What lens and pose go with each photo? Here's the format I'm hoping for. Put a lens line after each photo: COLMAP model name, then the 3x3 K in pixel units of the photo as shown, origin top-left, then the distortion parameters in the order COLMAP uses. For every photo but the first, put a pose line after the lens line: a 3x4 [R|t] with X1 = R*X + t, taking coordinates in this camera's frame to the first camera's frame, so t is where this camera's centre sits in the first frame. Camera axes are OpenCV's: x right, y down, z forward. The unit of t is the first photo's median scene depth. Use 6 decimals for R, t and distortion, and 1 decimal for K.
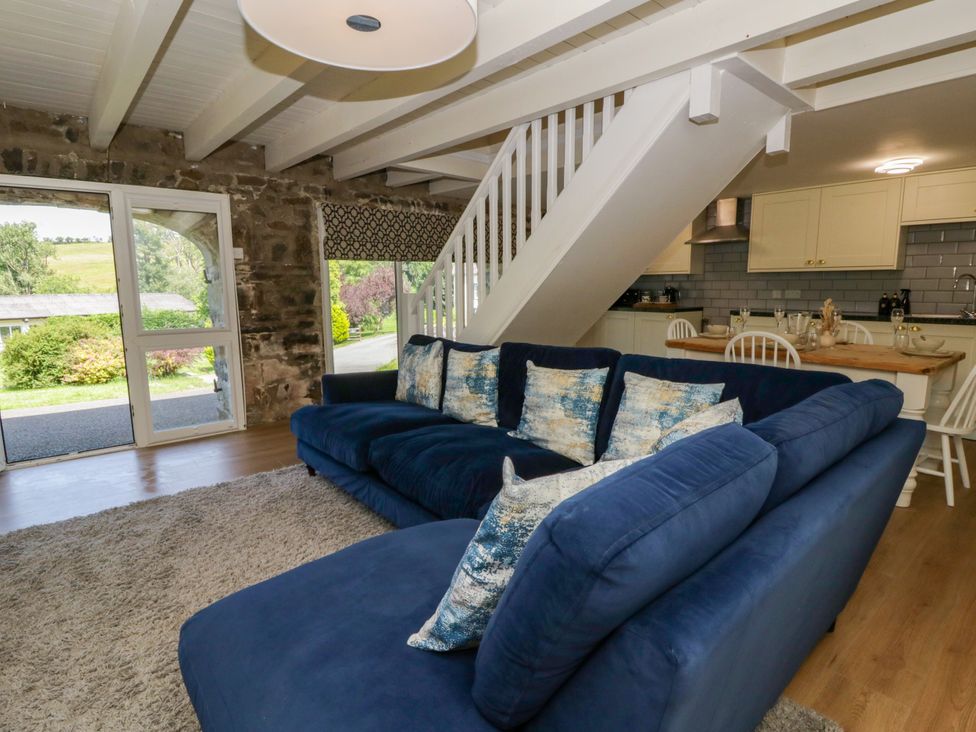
lens RADIAL K [[517.8, 0, 503.5], [0, 517.8, 355.9], [0, 0, 1]] dist [-0.001815, -0.012061]
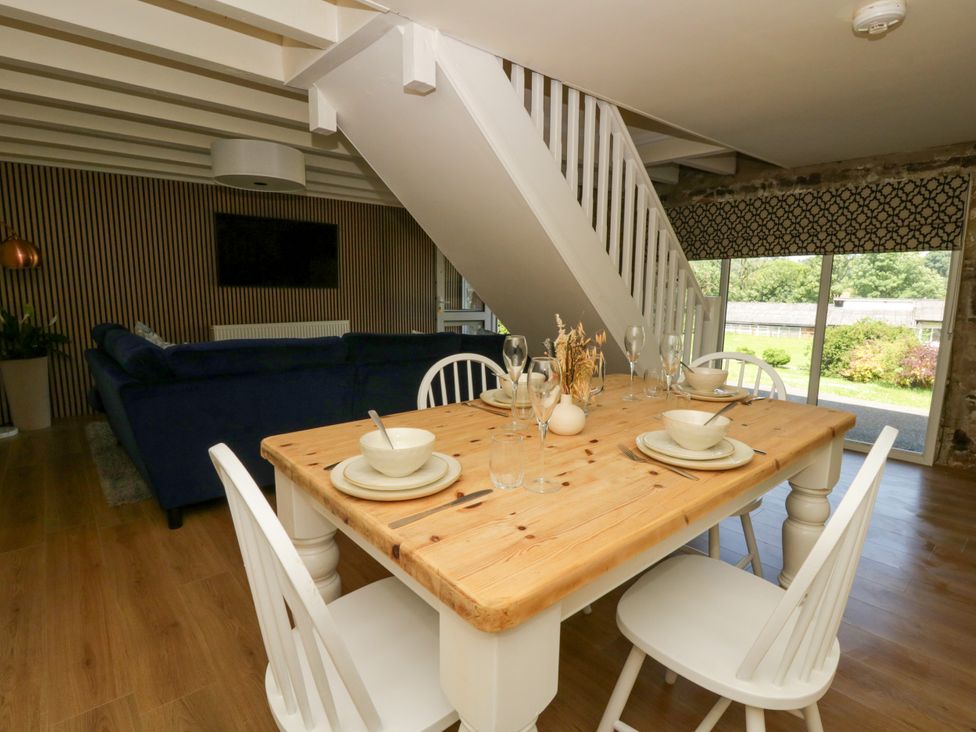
lens RADIAL K [[517.8, 0, 492.2], [0, 517.8, 360.7], [0, 0, 1]] dist [-0.001815, -0.012061]
pose [[-0.010210, 0.144727, -0.989419, 0.669809], [-0.146578, 0.978566, 0.144652, -0.080086], [0.989146, 0.146504, 0.011222, 0.604464]]
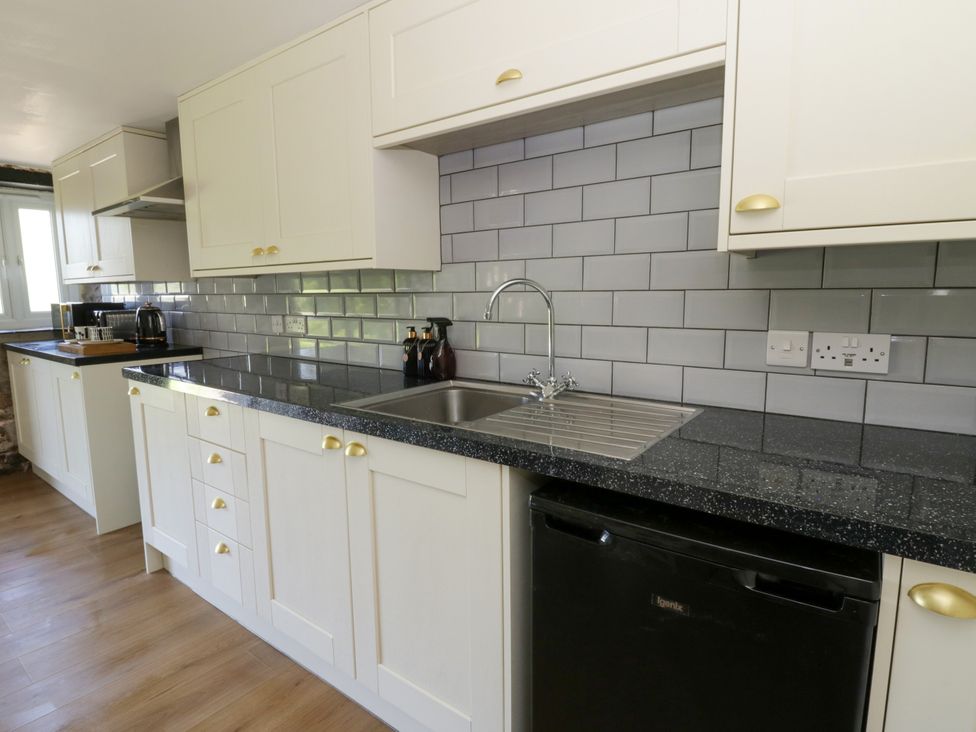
lens RADIAL K [[517.8, 0, 504.2], [0, 517.8, 355.2], [0, 0, 1]] dist [-0.001815, -0.012061]
pose [[0.976630, -0.027794, 0.213124, 0.654196], [0.030960, 0.999454, -0.011532, -0.083122], [-0.212687, 0.017861, 0.976957, 0.525005]]
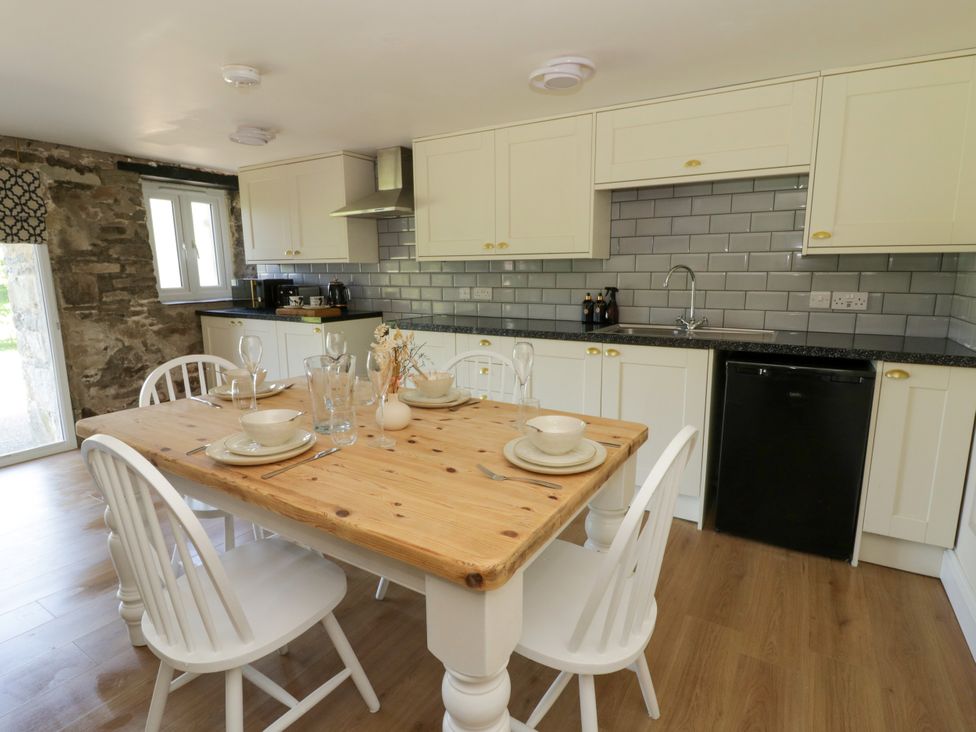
lens RADIAL K [[517.8, 0, 504.5], [0, 517.8, 362.3], [0, 0, 1]] dist [-0.001815, -0.012061]
pose [[0.948133, -0.052809, 0.313456, 0.375202], [0.041443, 0.998223, 0.042817, -0.057854], [-0.315160, -0.027605, 0.948637, 0.345819]]
